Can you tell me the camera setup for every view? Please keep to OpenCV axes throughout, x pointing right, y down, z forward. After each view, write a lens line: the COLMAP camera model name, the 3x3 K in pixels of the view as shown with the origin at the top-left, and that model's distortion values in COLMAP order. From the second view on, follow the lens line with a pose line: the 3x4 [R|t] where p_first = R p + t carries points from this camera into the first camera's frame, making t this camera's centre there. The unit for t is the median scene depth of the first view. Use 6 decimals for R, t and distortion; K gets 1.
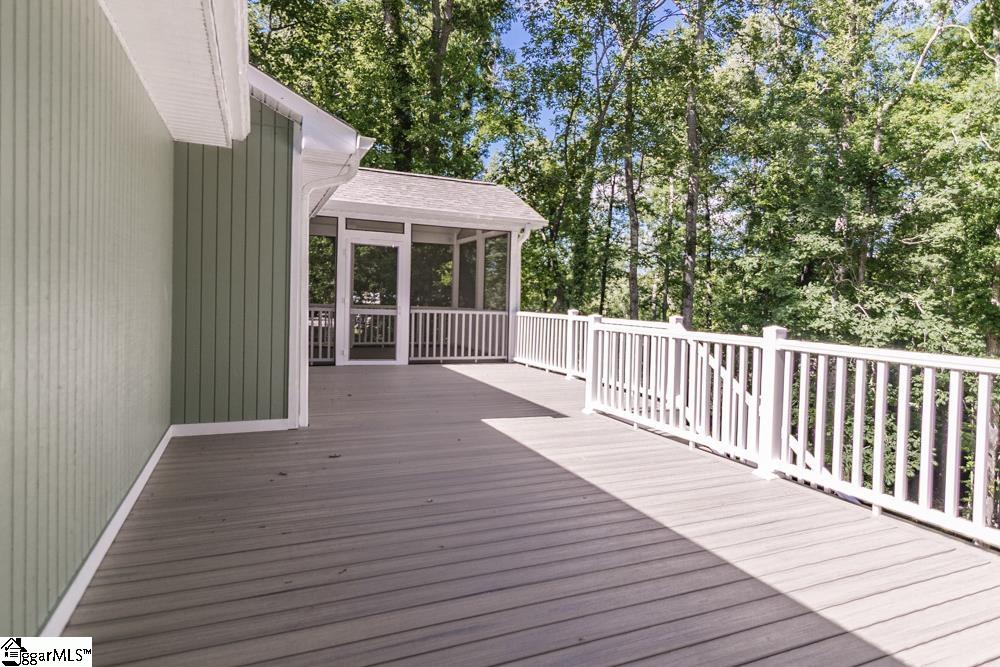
lens RADIAL K [[531.6, 0, 488.7], [0, 531.6, 332.3], [0, 0, 1]] dist [0.000987, 0.000141]
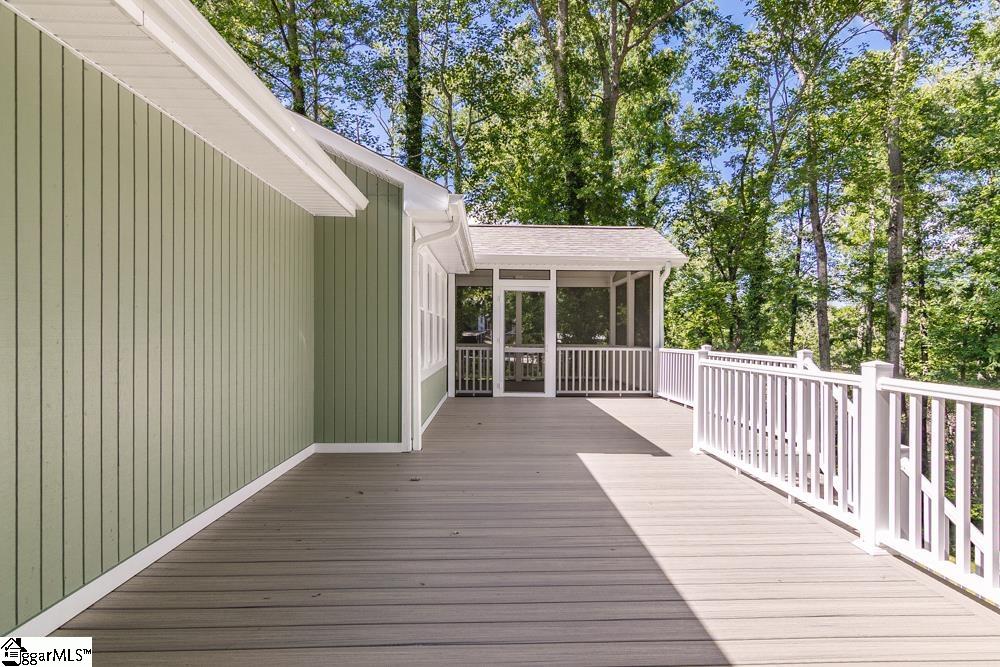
lens RADIAL K [[464.3, 0, 516.4], [0, 464.3, 356.4], [0, 0, 1]] dist [-0.001578, 0.000171]
pose [[0.940408, -0.009914, -0.339905, 0.099117], [0.001649, 0.999696, -0.024597, -0.000579], [0.340045, 0.022570, 0.940138, 0.060824]]
